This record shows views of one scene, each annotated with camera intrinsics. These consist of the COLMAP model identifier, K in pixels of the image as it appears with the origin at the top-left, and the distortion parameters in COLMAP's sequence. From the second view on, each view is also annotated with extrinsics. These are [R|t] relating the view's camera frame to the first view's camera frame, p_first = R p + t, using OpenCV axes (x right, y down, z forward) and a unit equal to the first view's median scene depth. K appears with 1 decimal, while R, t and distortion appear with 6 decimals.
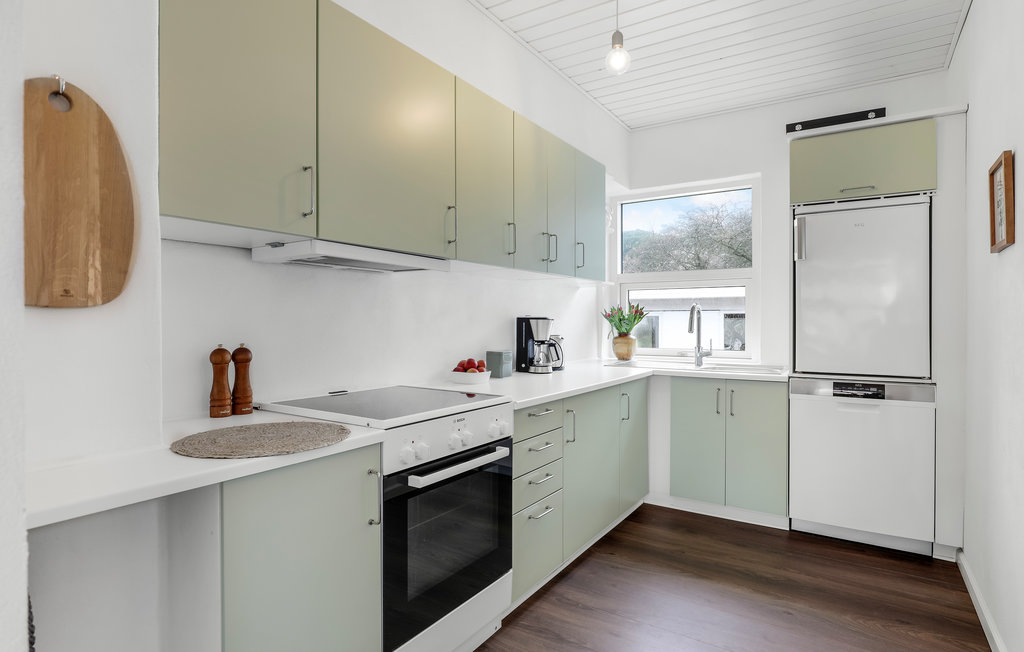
lens RADIAL K [[523.0, 0, 512.0], [0, 523.0, 326.0], [0, 0, 1]] dist [-0.001913, -0.000326]
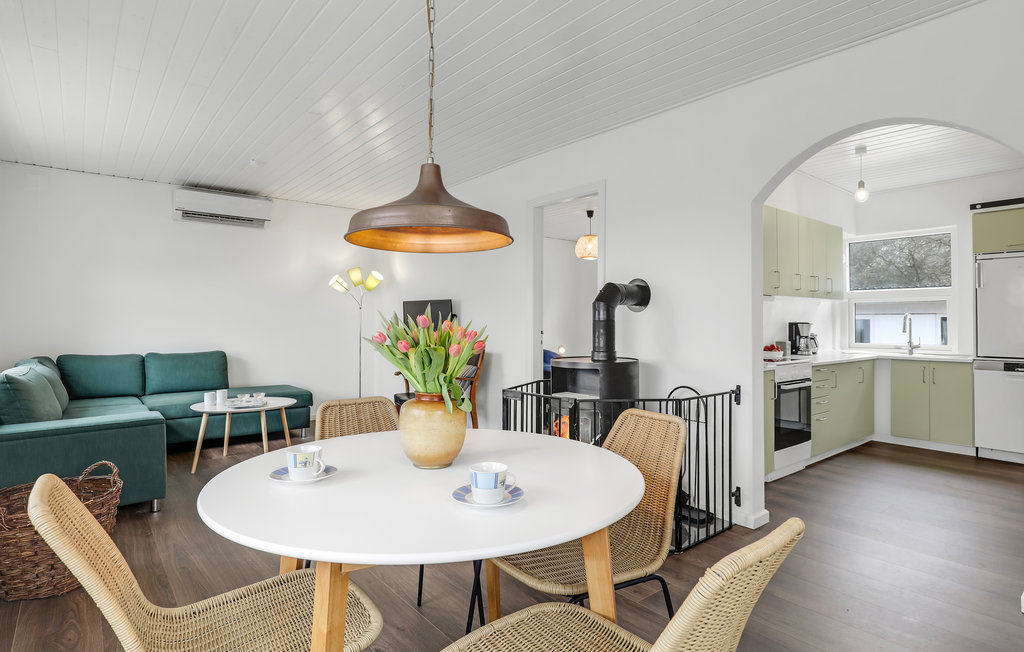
lens RADIAL K [[545.9, 0, 534.3], [0, 545.9, 316.8], [0, 0, 1]] dist [-0.003631, -0.000545]
pose [[0.964554, 0.000354, -0.263885, -0.330089], [-0.006134, 0.999759, -0.021081, 0.007709], [0.263814, 0.021953, 0.964324, -0.966067]]
